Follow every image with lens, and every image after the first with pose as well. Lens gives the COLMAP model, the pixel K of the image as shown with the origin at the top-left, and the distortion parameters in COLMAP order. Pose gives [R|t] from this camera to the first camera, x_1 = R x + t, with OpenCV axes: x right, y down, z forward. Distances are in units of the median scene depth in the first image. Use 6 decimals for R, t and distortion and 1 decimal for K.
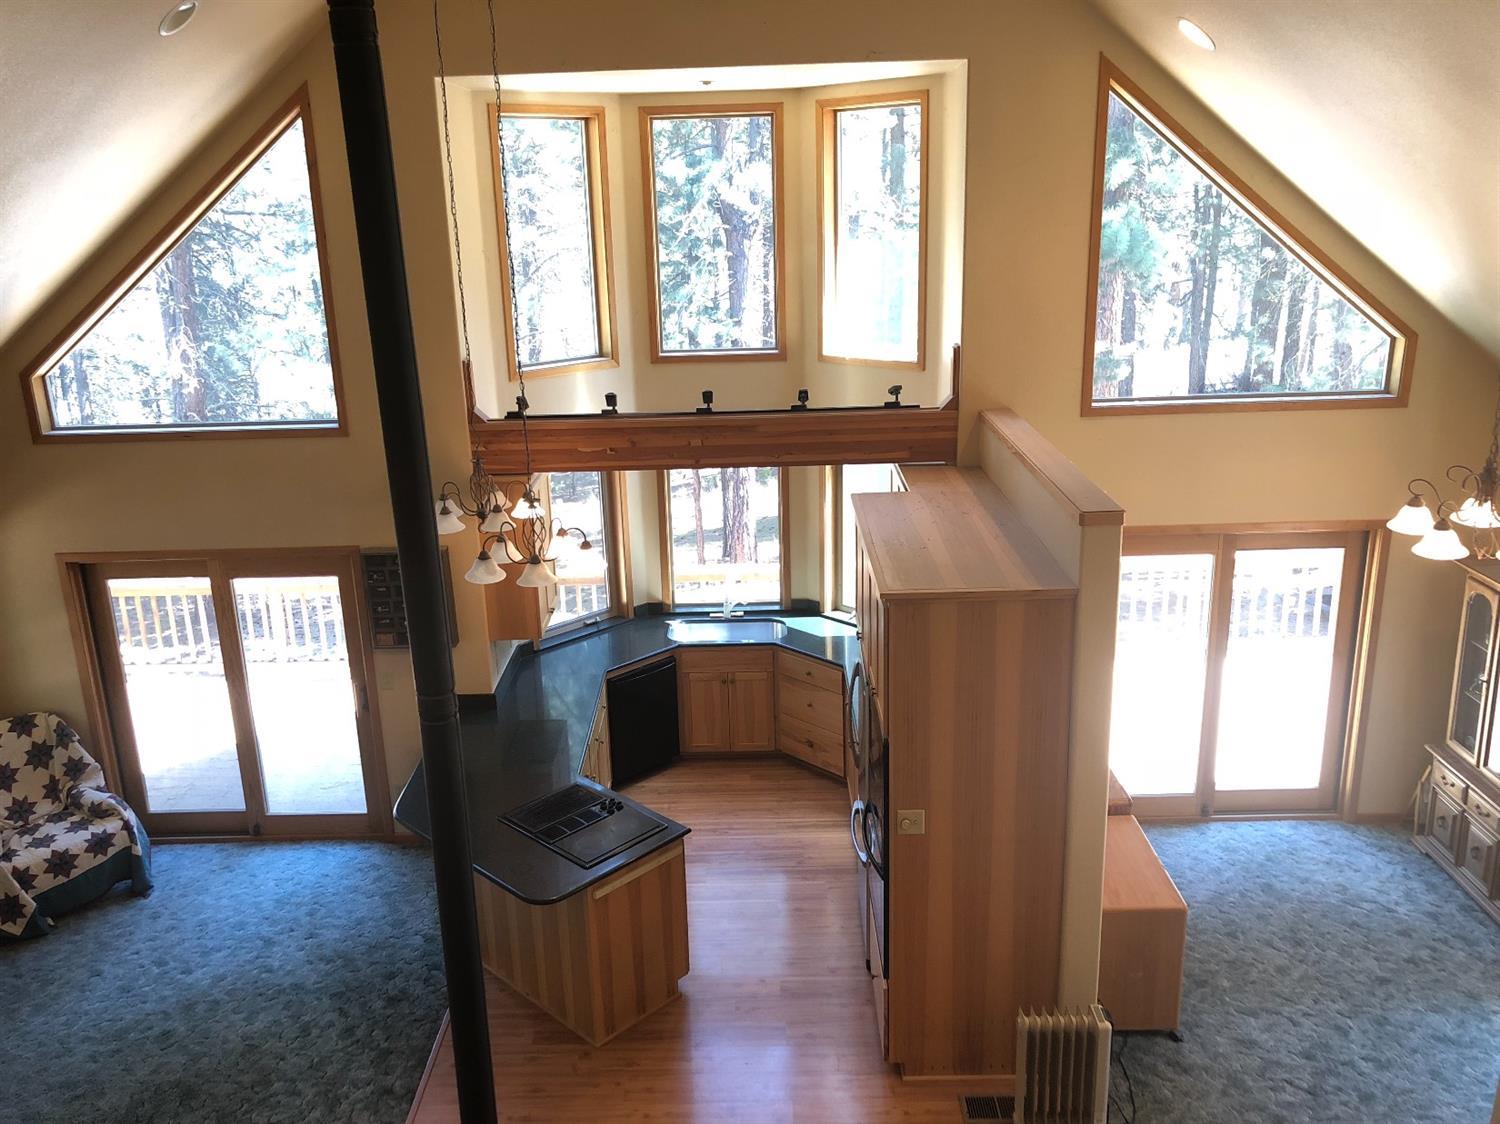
lens RADIAL K [[1230.7, 0, 740.0], [0, 1230.7, 544.5], [0, 0, 1]] dist [0.040187, -0.045352]
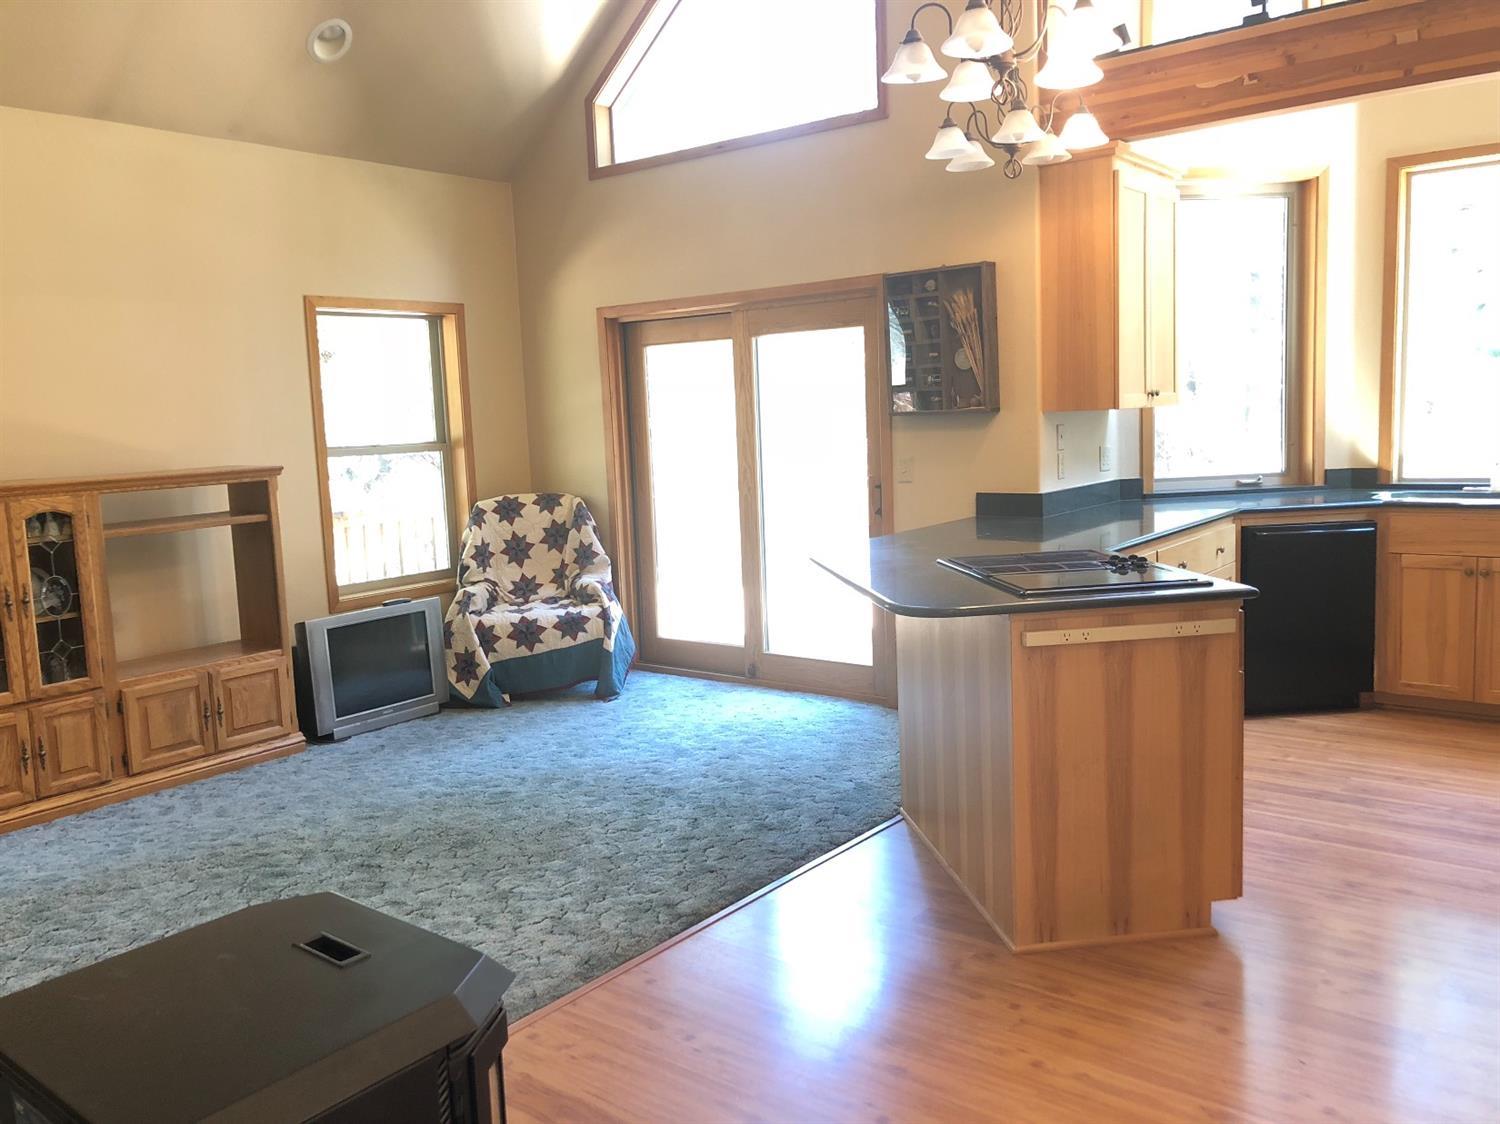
lens RADIAL K [[1213.1, 0, 750.0], [0, 1213.1, 562.0], [0, 0, 1]] dist [0.031306, -0.009186]
pose [[0.789679, 0.069568, -0.609563, 0.085513], [-0.155819, 0.983714, -0.089593, 0.250188], [0.593403, 0.165731, 0.787659, 0.401635]]
